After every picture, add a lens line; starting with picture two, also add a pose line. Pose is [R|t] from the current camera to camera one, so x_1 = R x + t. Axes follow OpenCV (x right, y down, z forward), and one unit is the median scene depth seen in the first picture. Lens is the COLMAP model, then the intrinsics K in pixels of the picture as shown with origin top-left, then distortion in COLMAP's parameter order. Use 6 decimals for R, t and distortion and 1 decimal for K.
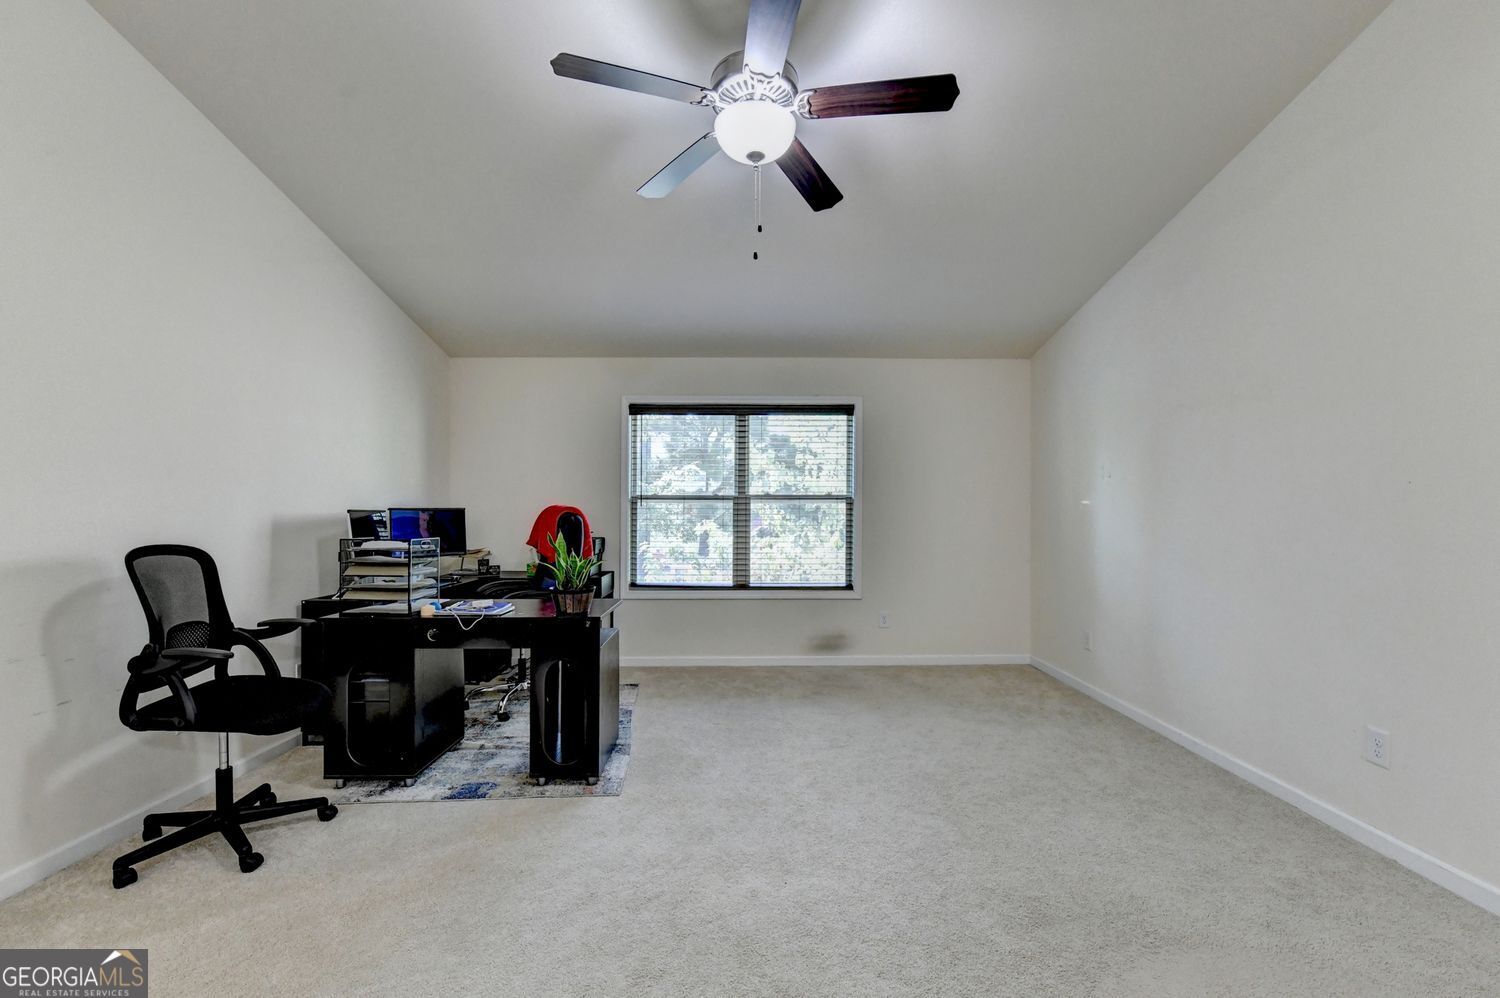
lens RADIAL K [[646.3, 0, 765.0], [0, 646.3, 510.5], [0, 0, 1]] dist [-0.009759, -0.000431]
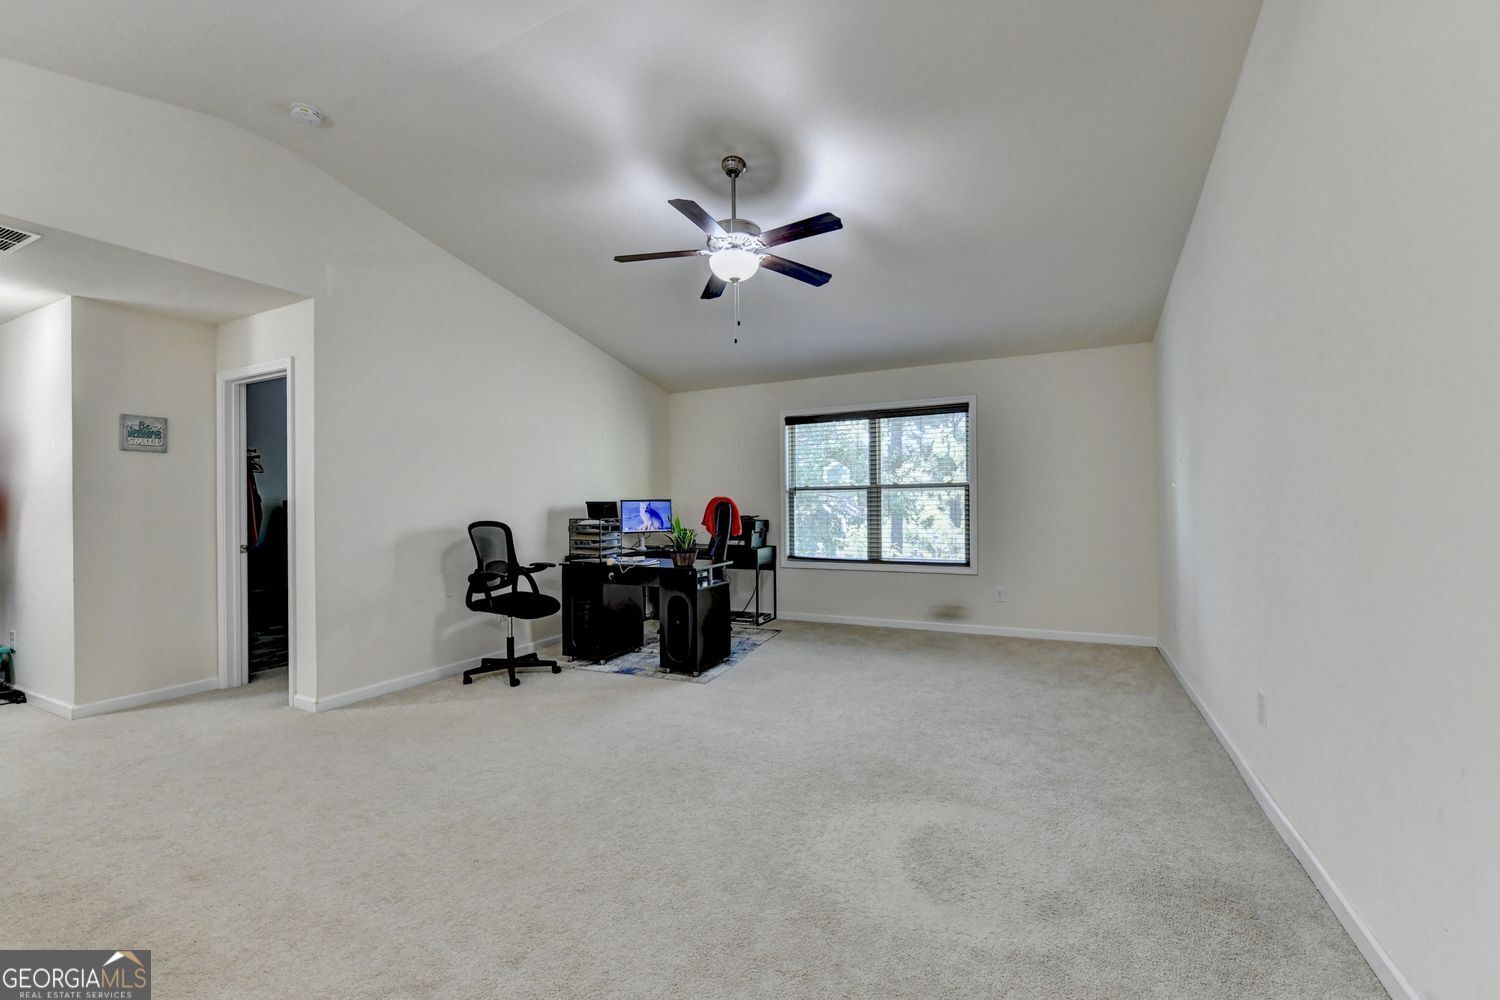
lens RADIAL K [[632.9, 0, 750.0], [0, 632.9, 500.0], [0, 0, 1]] dist [-0.010334, -0.000408]
pose [[0.885274, -0.014465, -0.464846, 0.518500], [0.015438, 0.999879, -0.001712, 0.004040], [0.464814, -0.005661, 0.885390, -0.260669]]
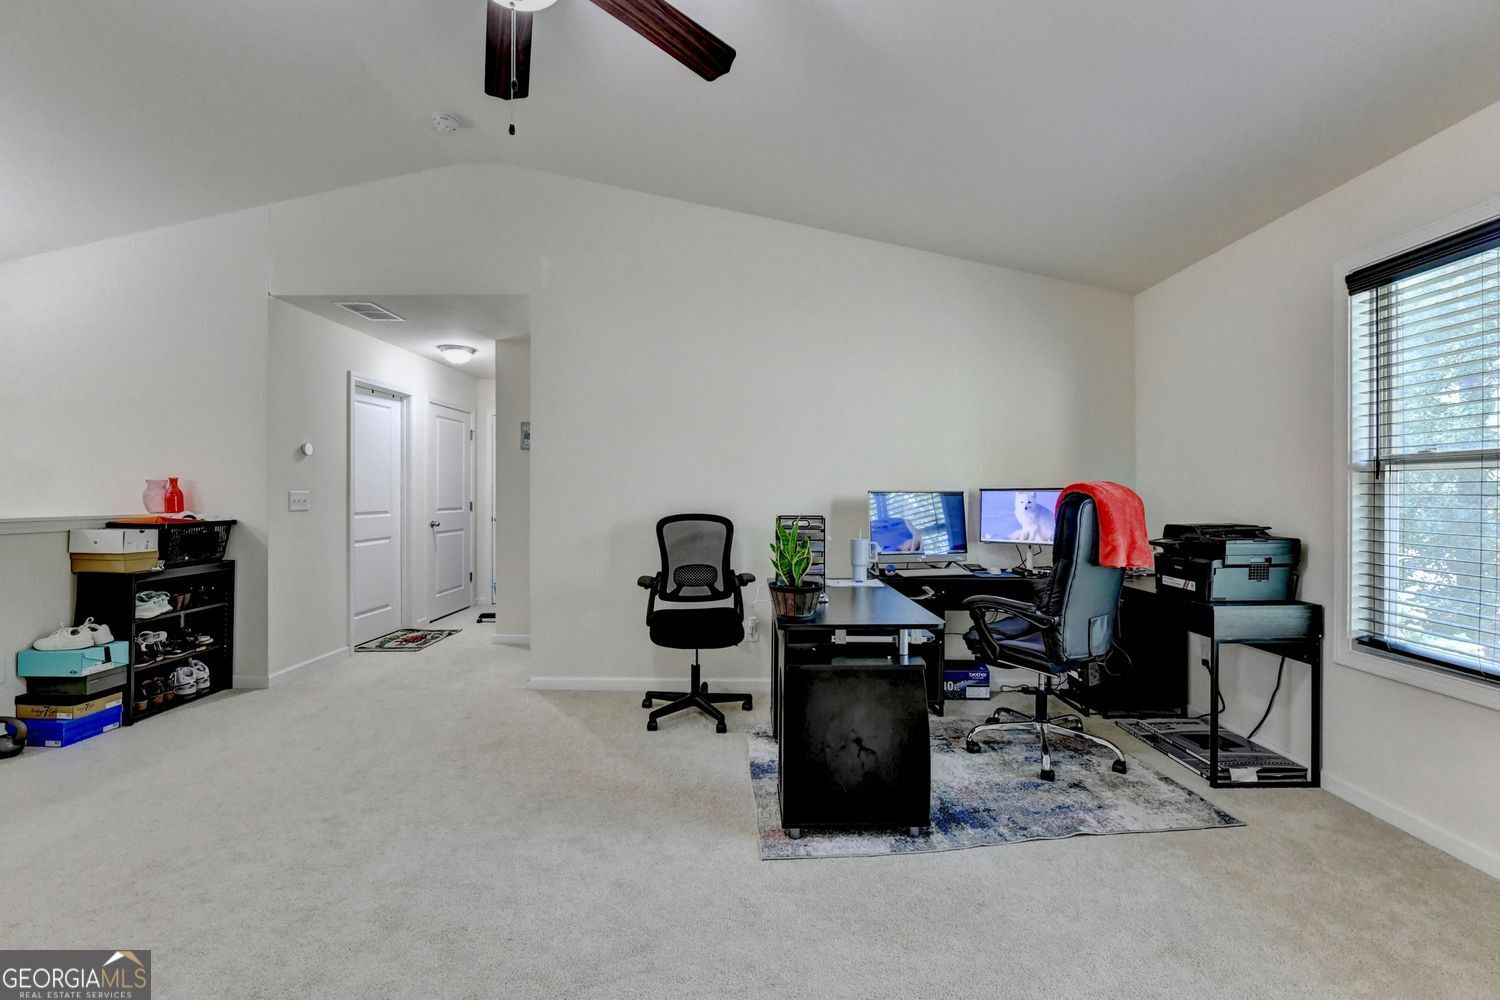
lens RADIAL K [[616.7, 0, 764.5], [0, 616.7, 495.8], [0, 0, 1]] dist [-0.008987, -0.000752]
pose [[-0.034120, -0.000391, -0.999418, 0.450295], [0.003842, 0.999992, -0.000523, 0.006934], [0.999410, -0.003858, -0.034118, 0.932624]]
